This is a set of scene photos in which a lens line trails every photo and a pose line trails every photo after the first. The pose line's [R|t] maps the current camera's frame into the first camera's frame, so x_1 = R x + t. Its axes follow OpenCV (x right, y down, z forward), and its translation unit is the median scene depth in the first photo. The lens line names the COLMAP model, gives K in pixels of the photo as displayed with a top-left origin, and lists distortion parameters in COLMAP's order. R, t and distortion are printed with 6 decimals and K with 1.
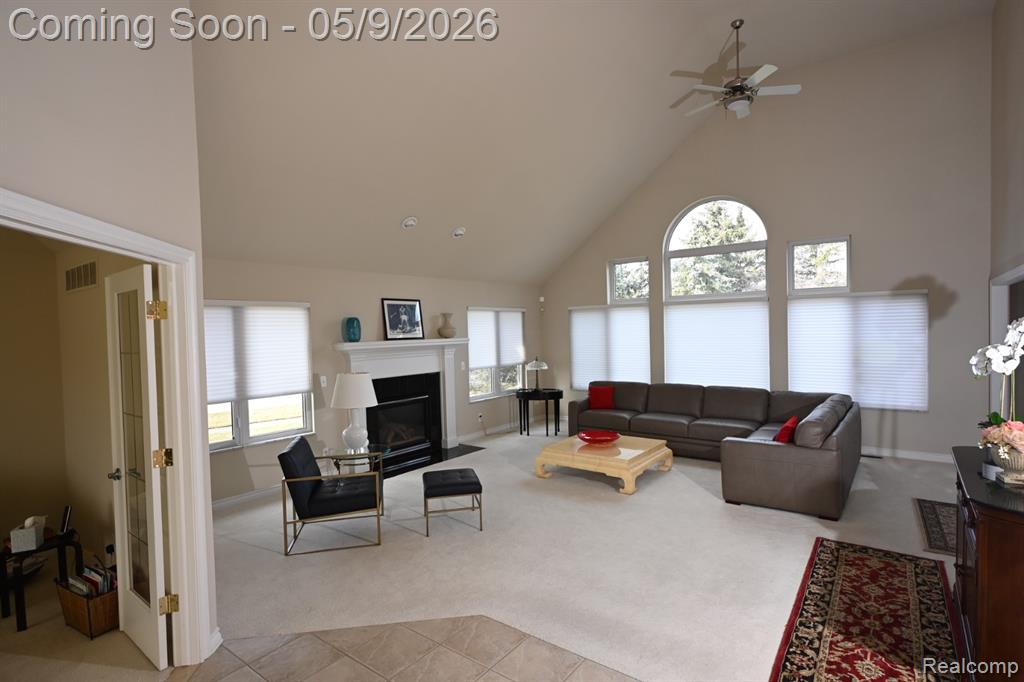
lens RADIAL K [[517.0, 0, 512.6], [0, 517.0, 343.7], [0, 0, 1]] dist [0.000185, -0.000407]
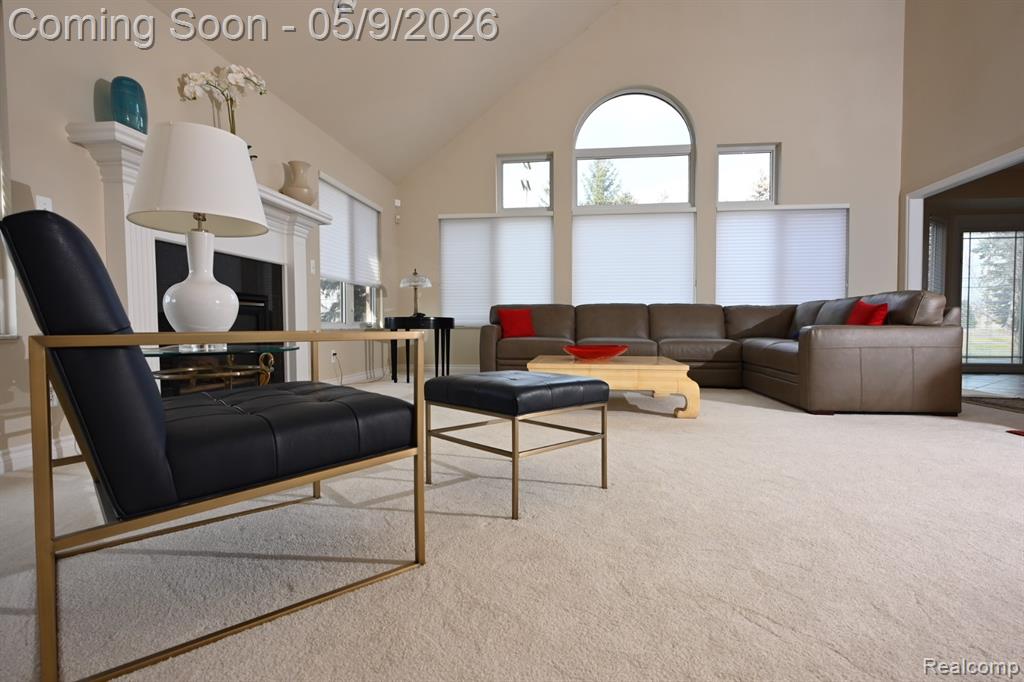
lens RADIAL K [[517.0, 0, 512.6], [0, 517.0, 343.7], [0, 0, 1]] dist [0.000185, -0.000407]
pose [[0.869111, 0.006109, 0.494579, -0.224792], [-0.005372, 0.999981, -0.002913, 0.157775], [-0.494588, -0.000125, 0.869128, 0.432235]]
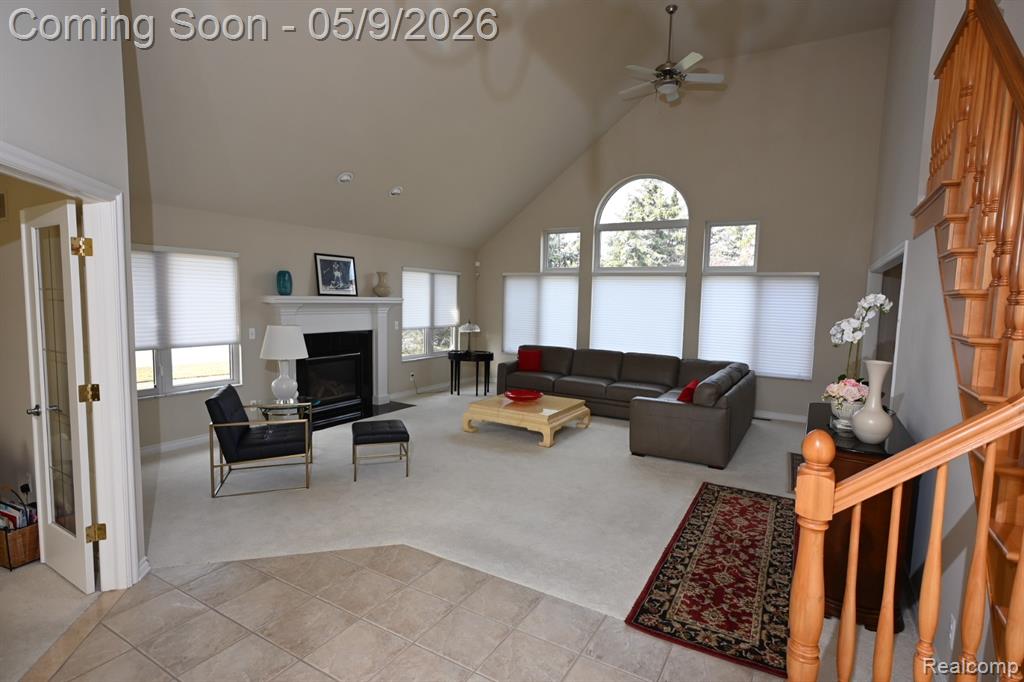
lens RADIAL K [[517.0, 0, 512.6], [0, 517.0, 343.7], [0, 0, 1]] dist [0.000185, -0.000407]
pose [[0.991962, 0.035953, 0.121322, 0.010453], [-0.043397, 0.997297, 0.059285, 0.010647], [-0.118863, -0.064074, 0.990841, -0.041632]]
